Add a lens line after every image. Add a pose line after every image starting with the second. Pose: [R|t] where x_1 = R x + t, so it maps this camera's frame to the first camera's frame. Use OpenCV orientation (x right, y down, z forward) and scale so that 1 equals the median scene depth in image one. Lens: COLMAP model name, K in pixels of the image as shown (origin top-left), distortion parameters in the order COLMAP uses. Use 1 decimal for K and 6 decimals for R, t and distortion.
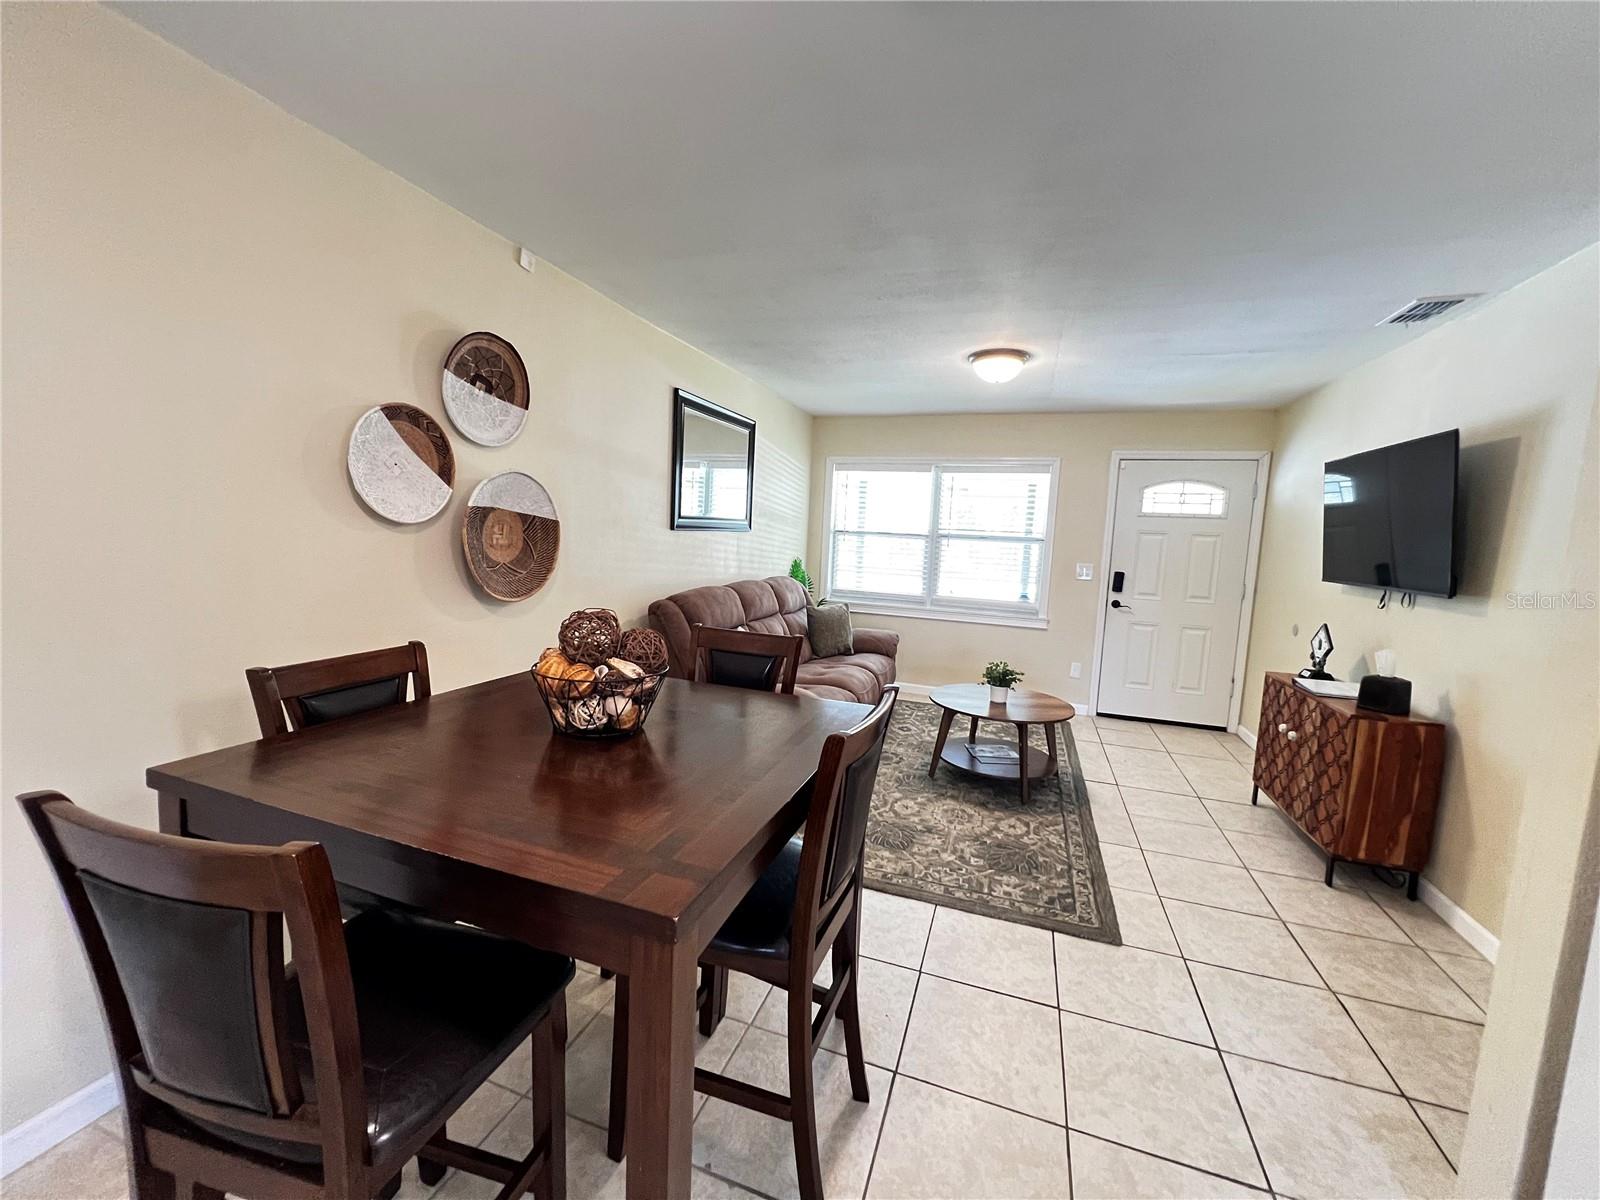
lens RADIAL K [[641.3, 0, 798.6], [0, 641.3, 600.3], [0, 0, 1]] dist [-0.005783, 0.000298]
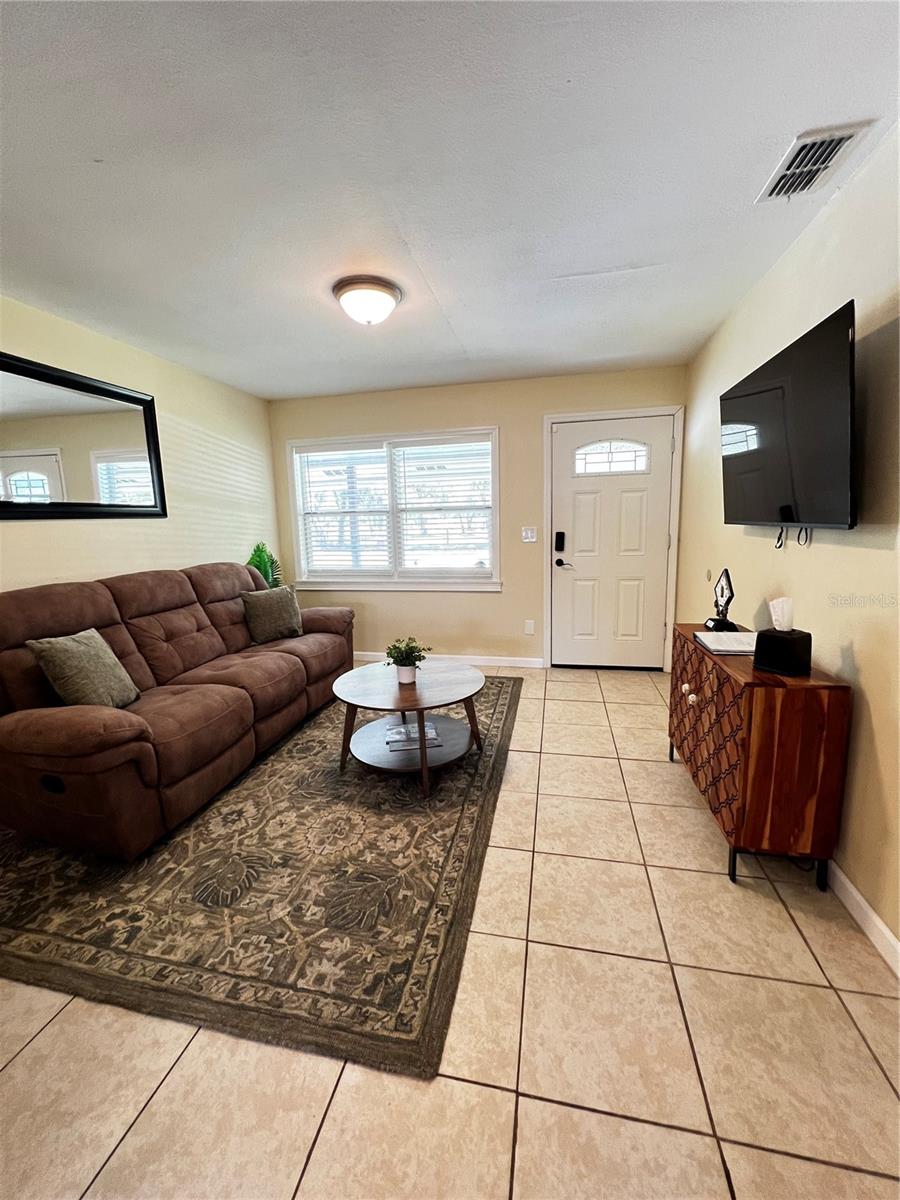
lens RADIAL K [[481.0, 0, 452.1], [0, 481.0, 598.9], [0, 0, 1]] dist [-0.005783, 0.000298]
pose [[0.989399, -0.090497, 0.113577, 0.349953], [0.084137, 0.994670, 0.059607, 0.004842], [-0.118366, -0.049419, 0.991739, 0.355985]]
